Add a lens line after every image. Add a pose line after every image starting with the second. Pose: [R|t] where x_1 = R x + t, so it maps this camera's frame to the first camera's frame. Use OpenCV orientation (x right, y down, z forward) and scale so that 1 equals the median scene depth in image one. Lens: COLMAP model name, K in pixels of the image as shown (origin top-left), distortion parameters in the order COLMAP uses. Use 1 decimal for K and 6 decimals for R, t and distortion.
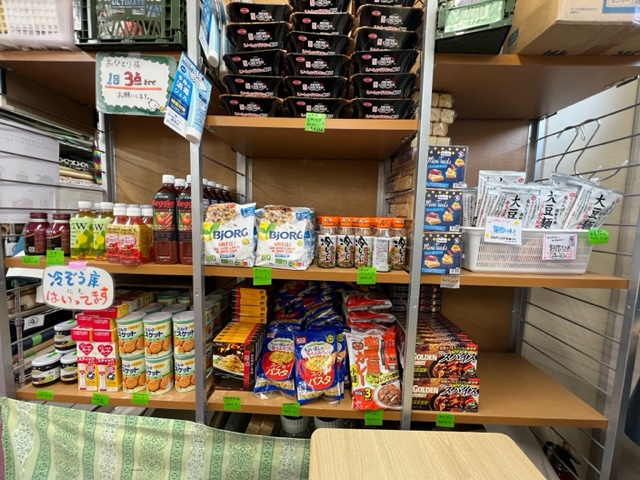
lens RADIAL K [[254.7, 0, 320.2], [0, 254.7, 237.2], [0, 0, 1]] dist [-0.004381, 0.000657]
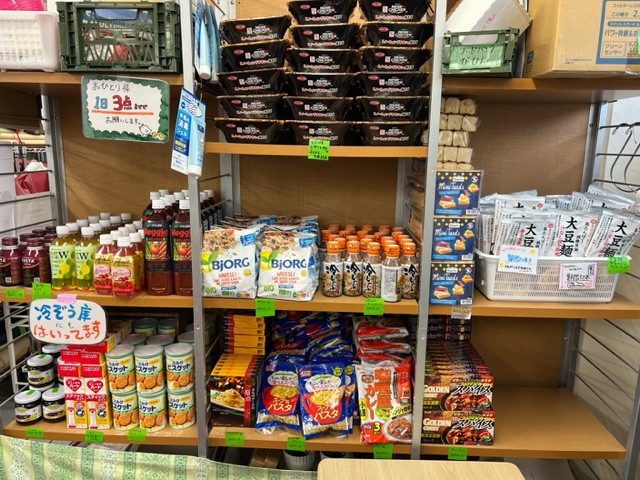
lens RADIAL K [[476.7, 0, 326.4], [0, 476.7, 235.5], [0, 0, 1]] dist [0.052492, -0.062856]
pose [[0.999949, -0.009096, -0.004385, 0.012688], [0.009472, 0.995409, 0.095241, -0.277618], [0.003499, -0.095278, 0.995445, -0.738403]]
